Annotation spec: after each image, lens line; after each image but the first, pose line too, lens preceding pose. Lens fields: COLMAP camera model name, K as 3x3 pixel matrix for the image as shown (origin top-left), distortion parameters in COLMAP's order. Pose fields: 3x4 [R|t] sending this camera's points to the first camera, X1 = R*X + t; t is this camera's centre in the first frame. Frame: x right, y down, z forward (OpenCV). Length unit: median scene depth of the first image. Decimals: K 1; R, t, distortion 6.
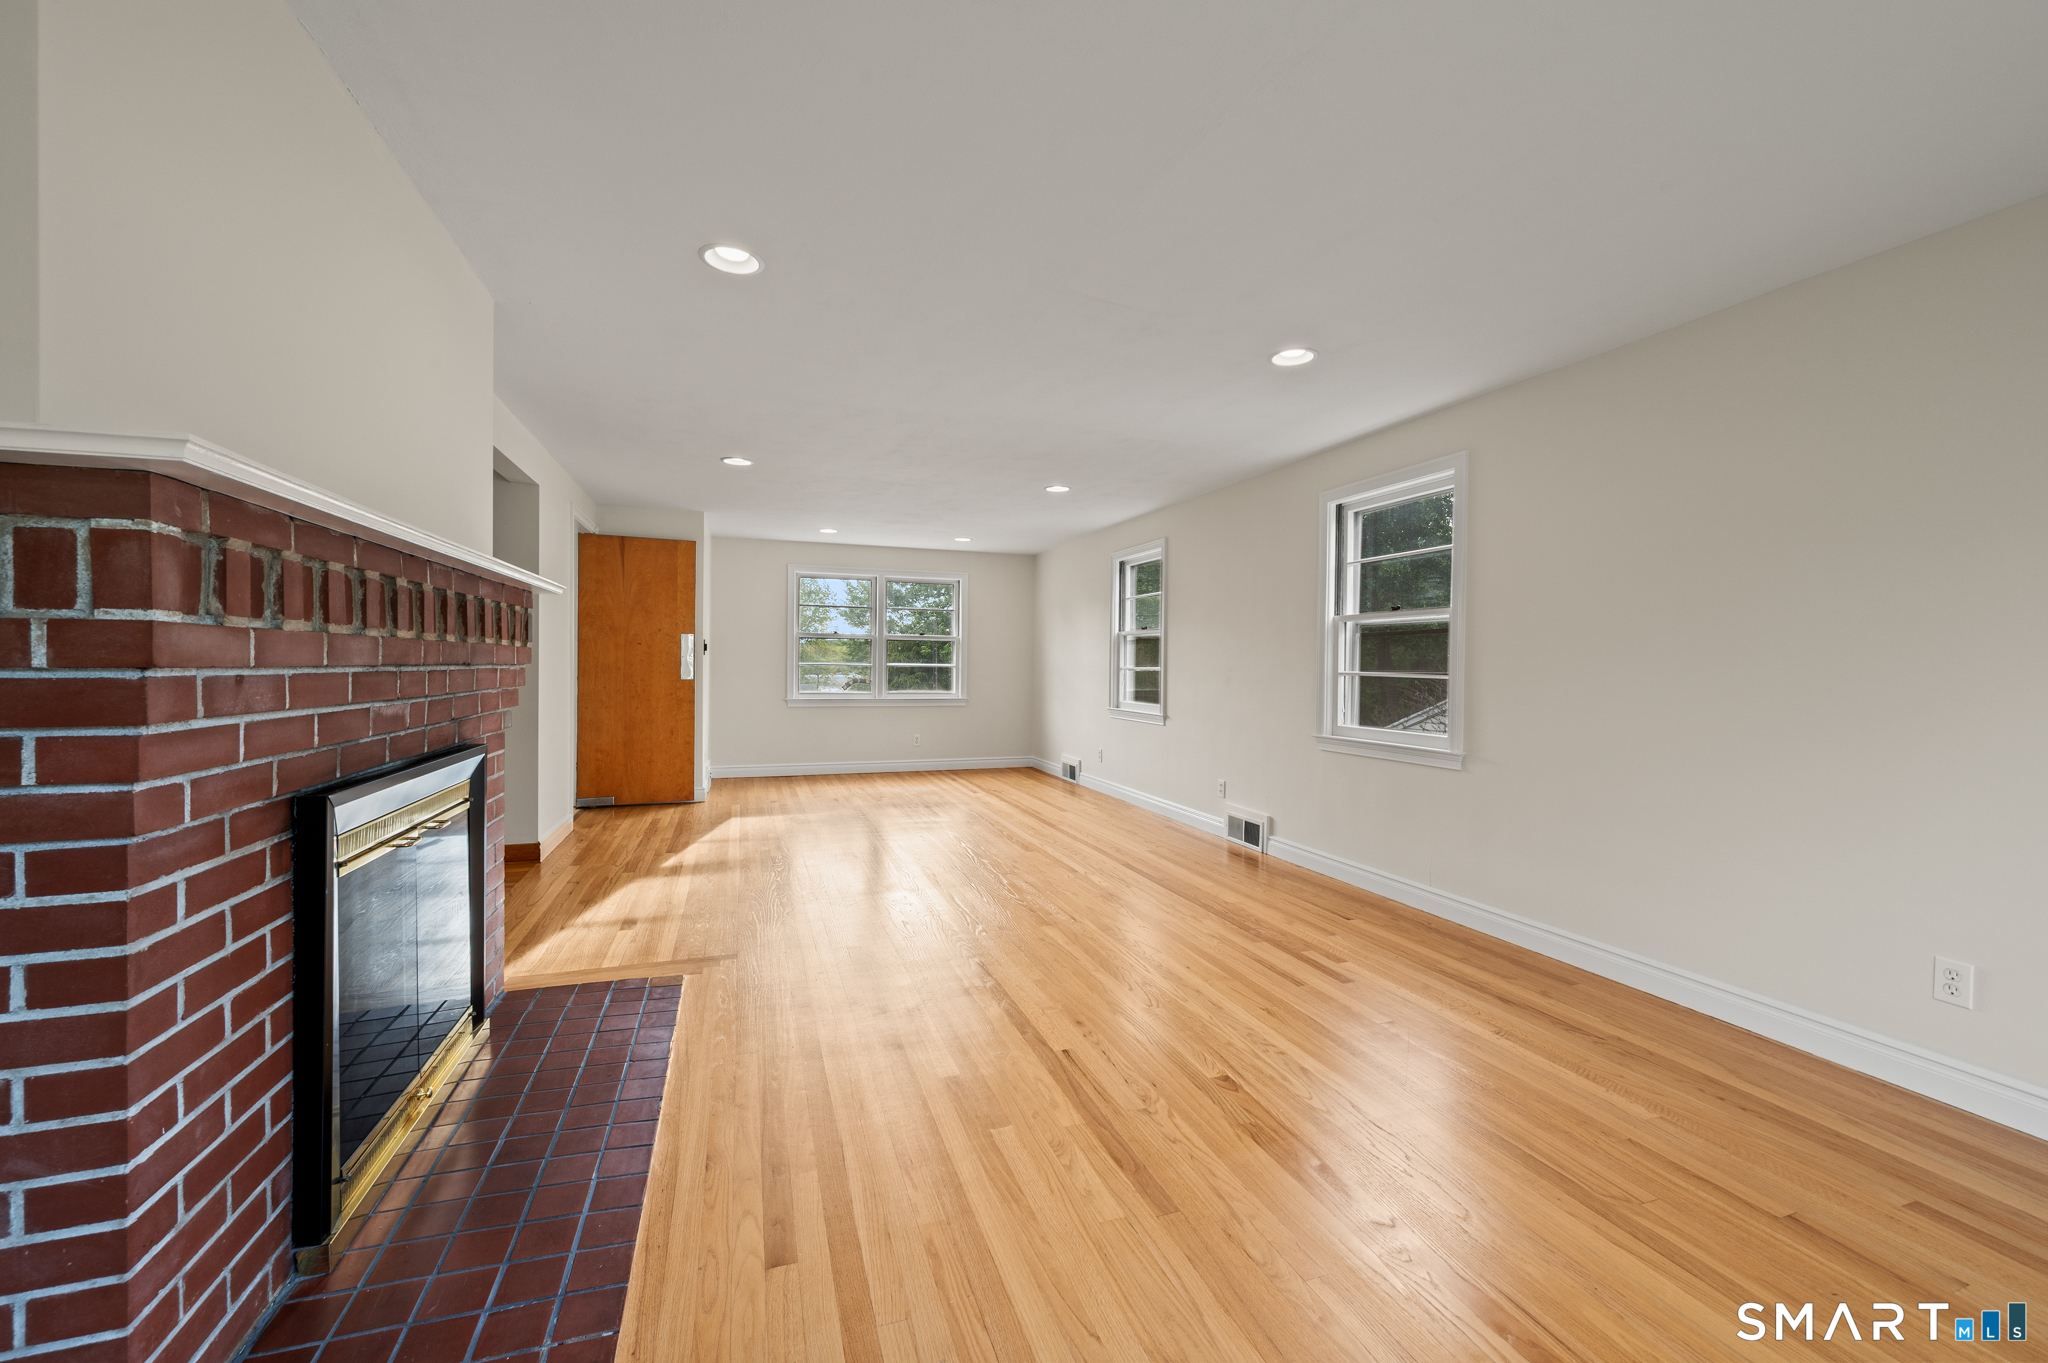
lens RADIAL K [[853.9, 0, 1047.6], [0, 853.9, 676.0], [0, 0, 1]] dist [-0.000988, 0.000009]
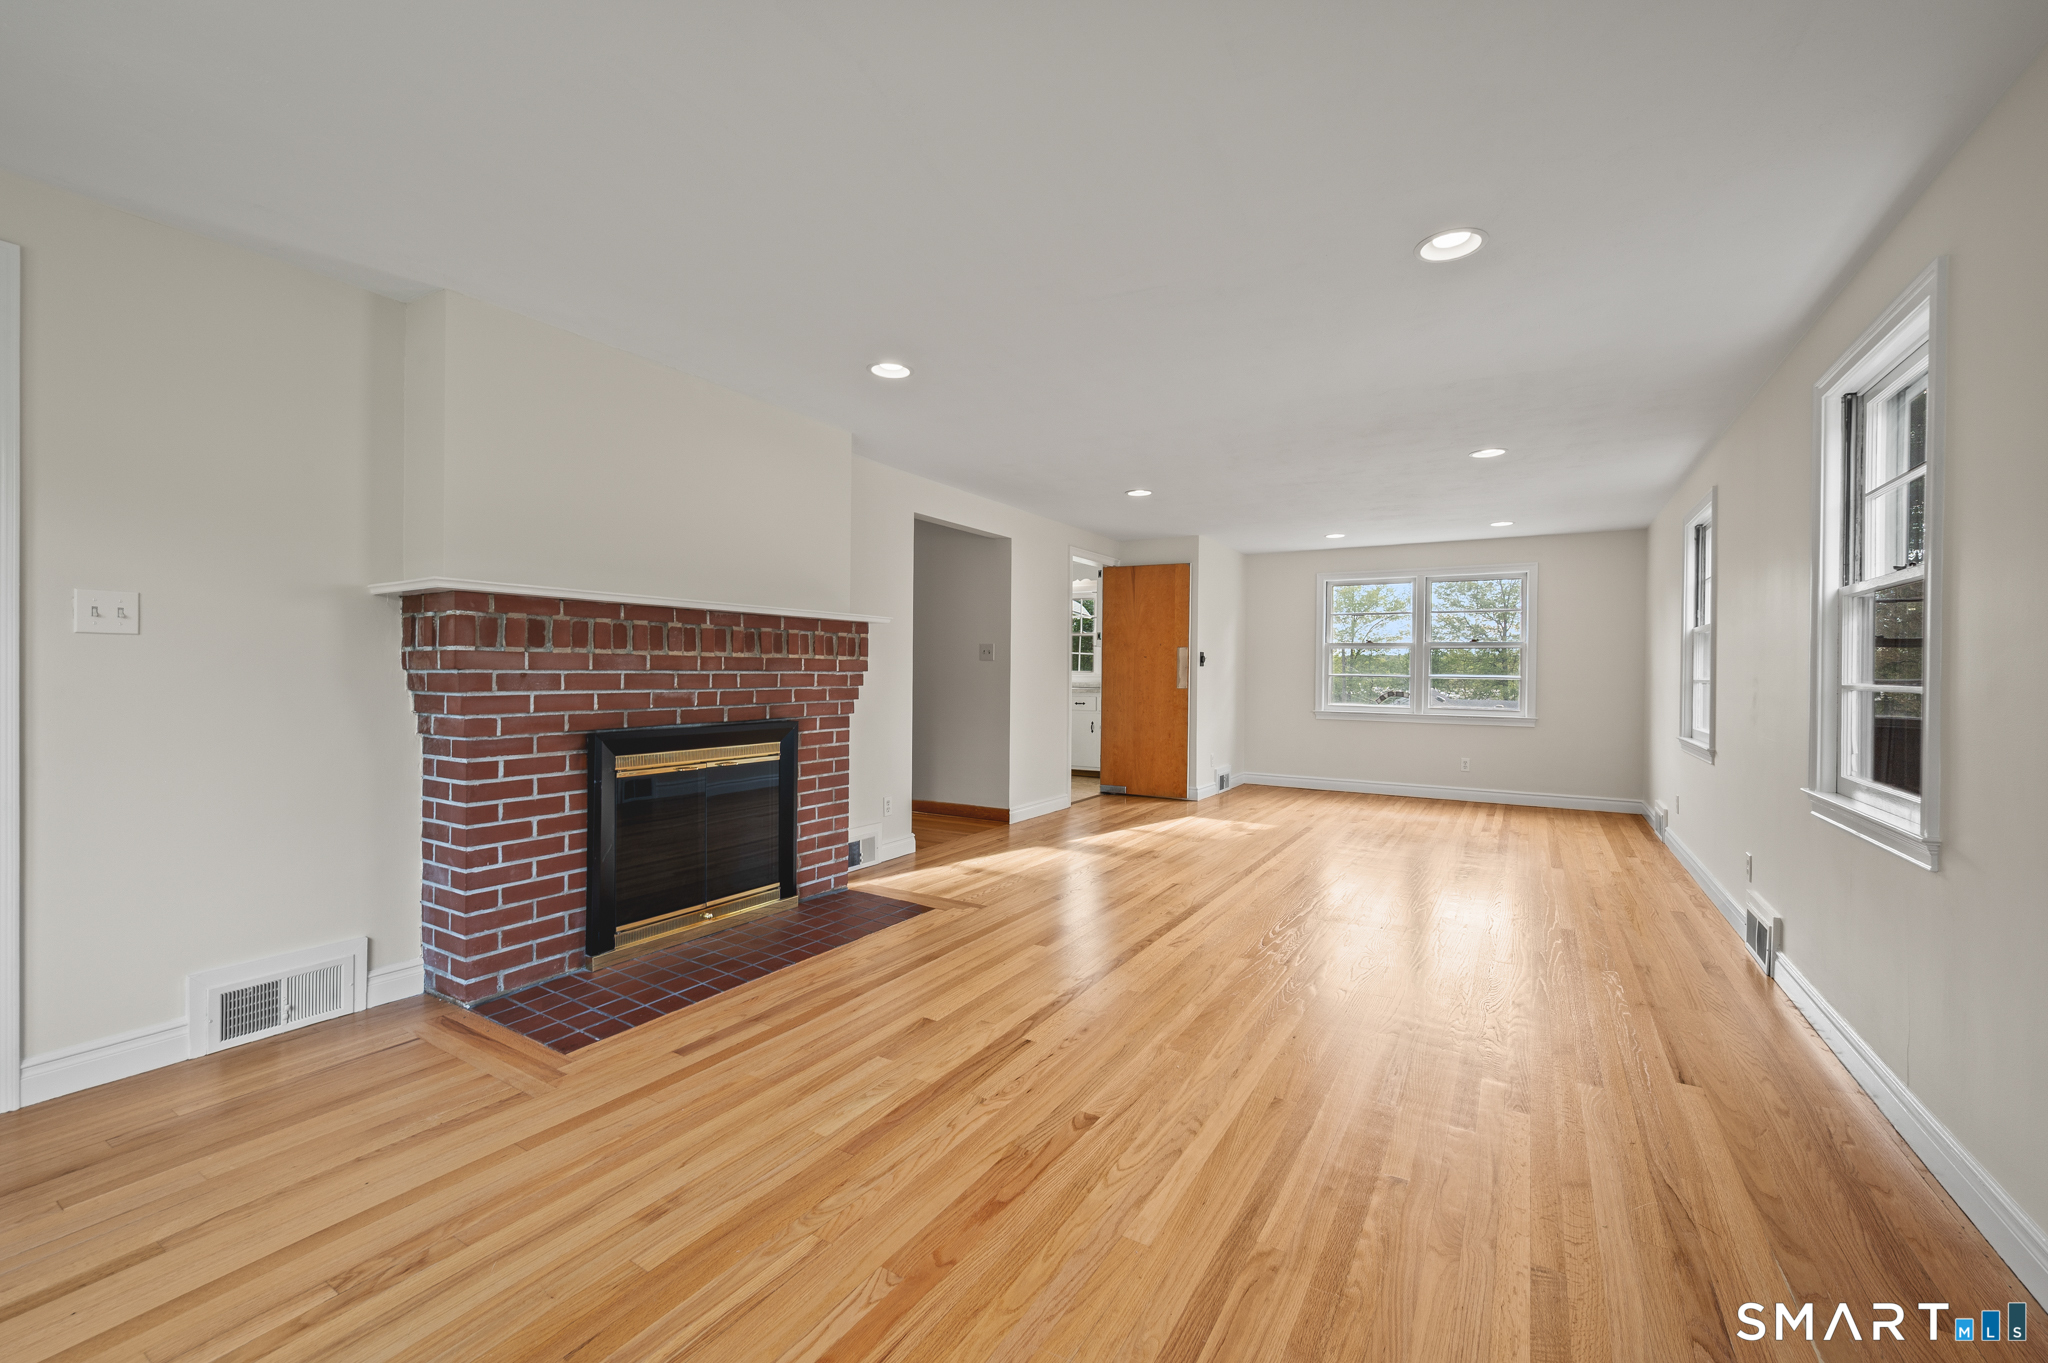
lens RADIAL K [[846.0, 0, 961.1], [0, 846.0, 679.5], [0, 0, 1]] dist [-0.001871, -0.000140]
pose [[0.595959, 0.004573, -0.803002, 0.443239], [-0.014355, 0.999885, -0.004960, 0.003243], [0.802886, 0.014483, 0.595956, 0.175438]]
